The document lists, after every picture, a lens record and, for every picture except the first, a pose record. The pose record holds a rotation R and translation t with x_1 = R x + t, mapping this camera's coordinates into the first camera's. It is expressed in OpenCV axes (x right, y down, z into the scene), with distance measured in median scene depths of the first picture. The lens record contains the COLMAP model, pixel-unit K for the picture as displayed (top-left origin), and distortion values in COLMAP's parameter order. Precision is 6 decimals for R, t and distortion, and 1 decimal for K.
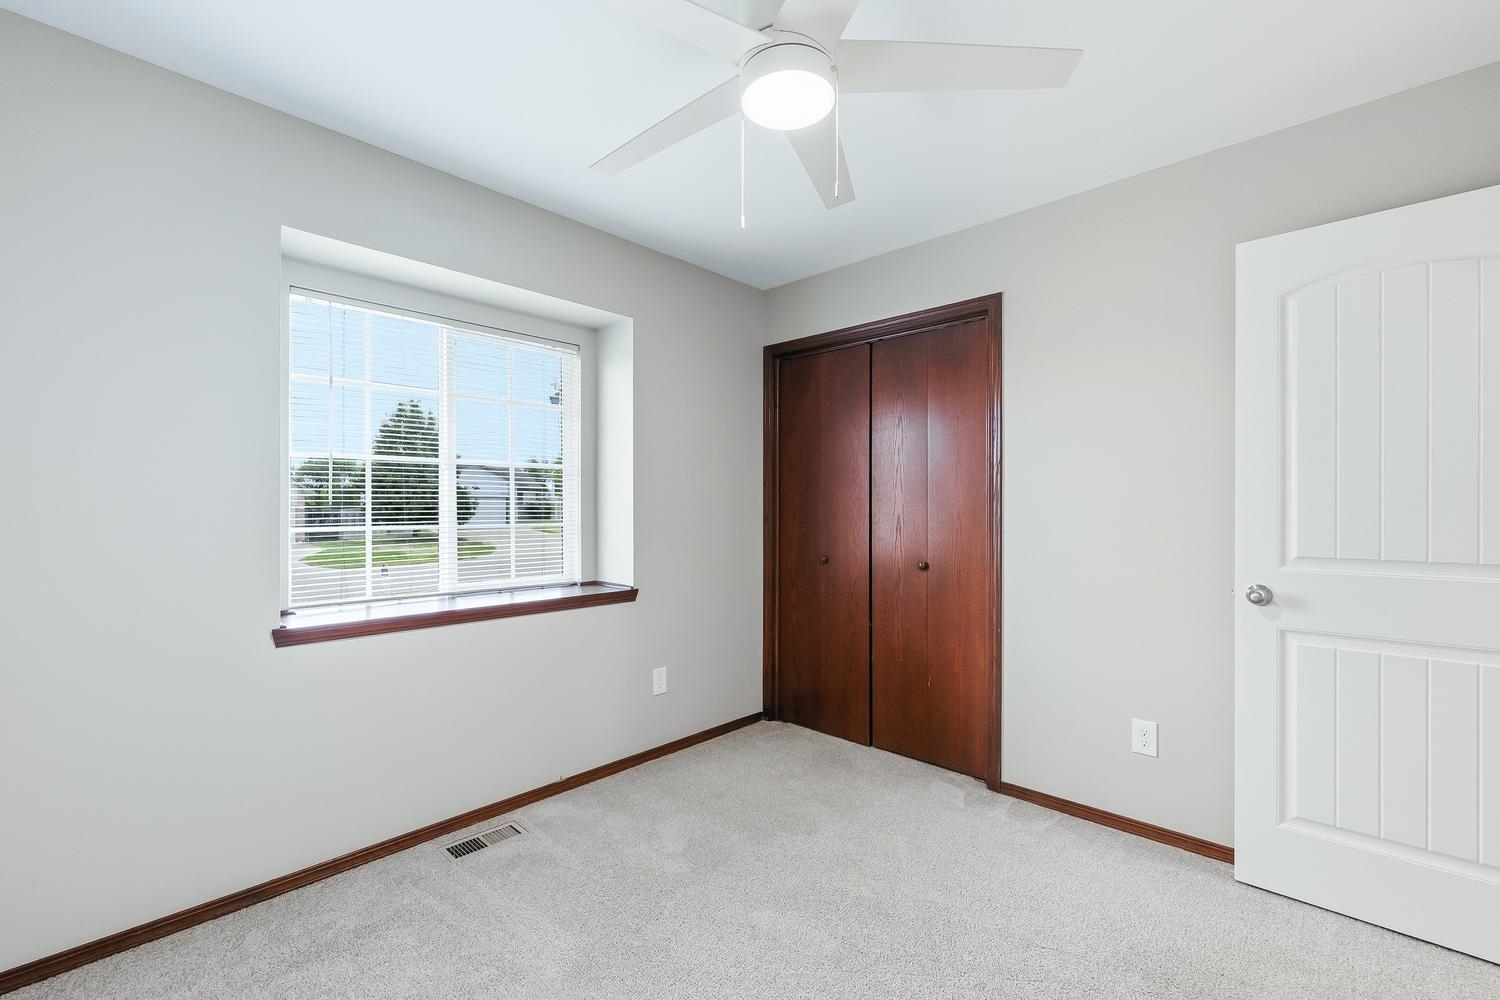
lens RADIAL K [[635.8, 0, 750.0], [0, 635.8, 500.0], [0, 0, 1]] dist [-0.038293, 0.000038]
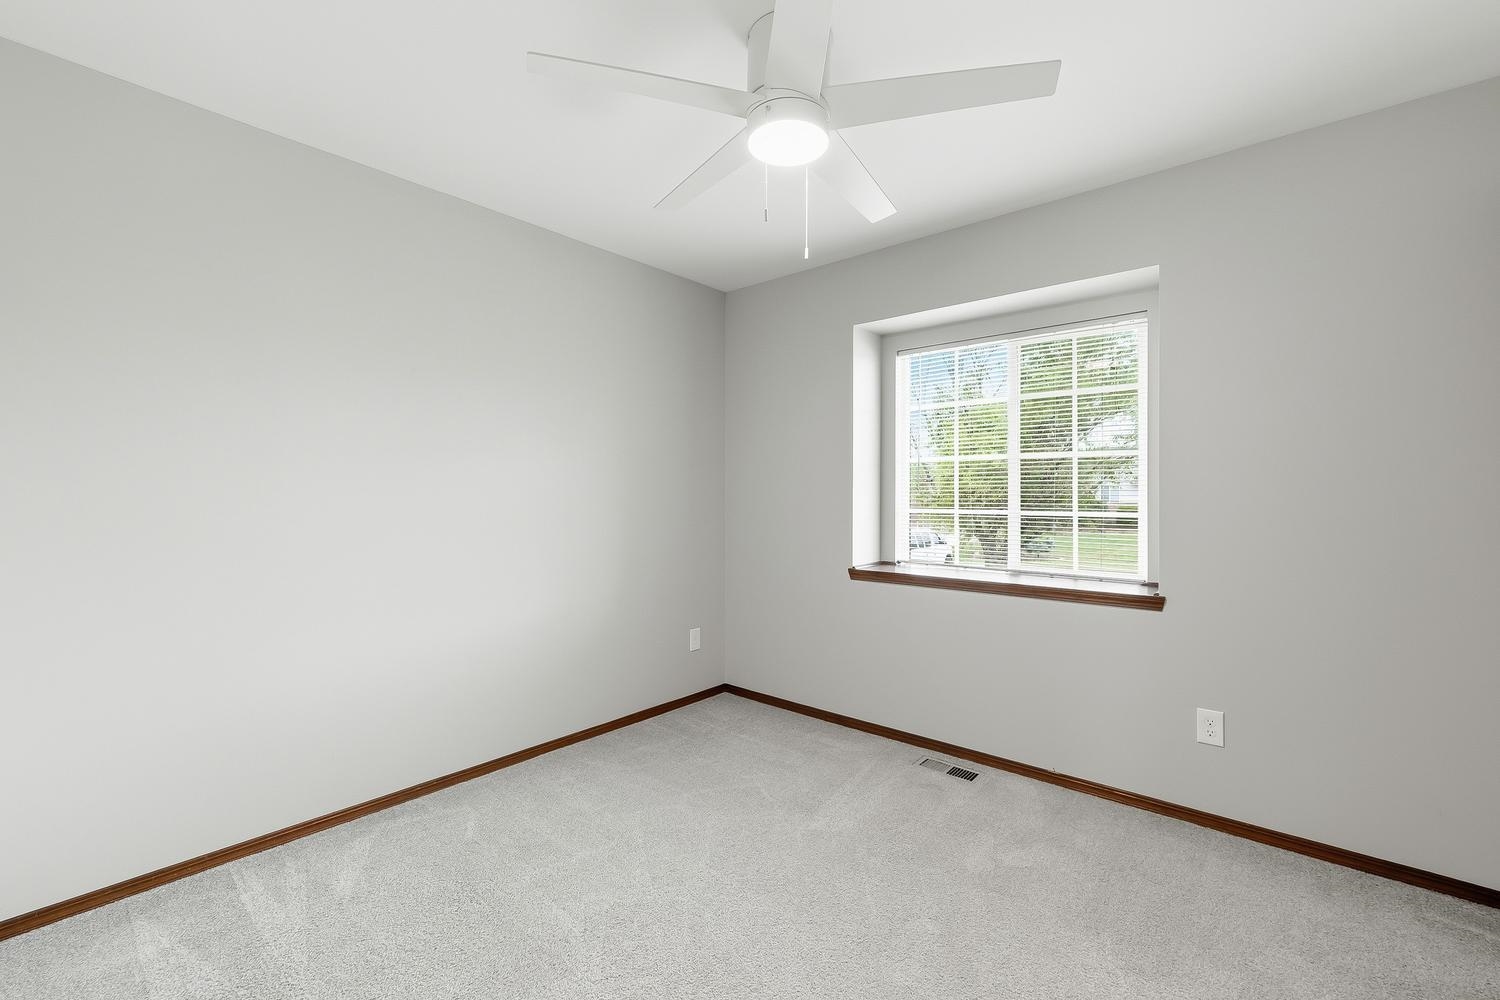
lens RADIAL K [[632.7, 0, 750.0], [0, 632.7, 500.0], [0, 0, 1]] dist [-0.000641, -0.000043]
pose [[0.035235, 0.011852, -0.999309, 0.661853], [0.009112, 0.999884, 0.012181, 0.001161], [0.999338, -0.009534, 0.035123, 0.482183]]
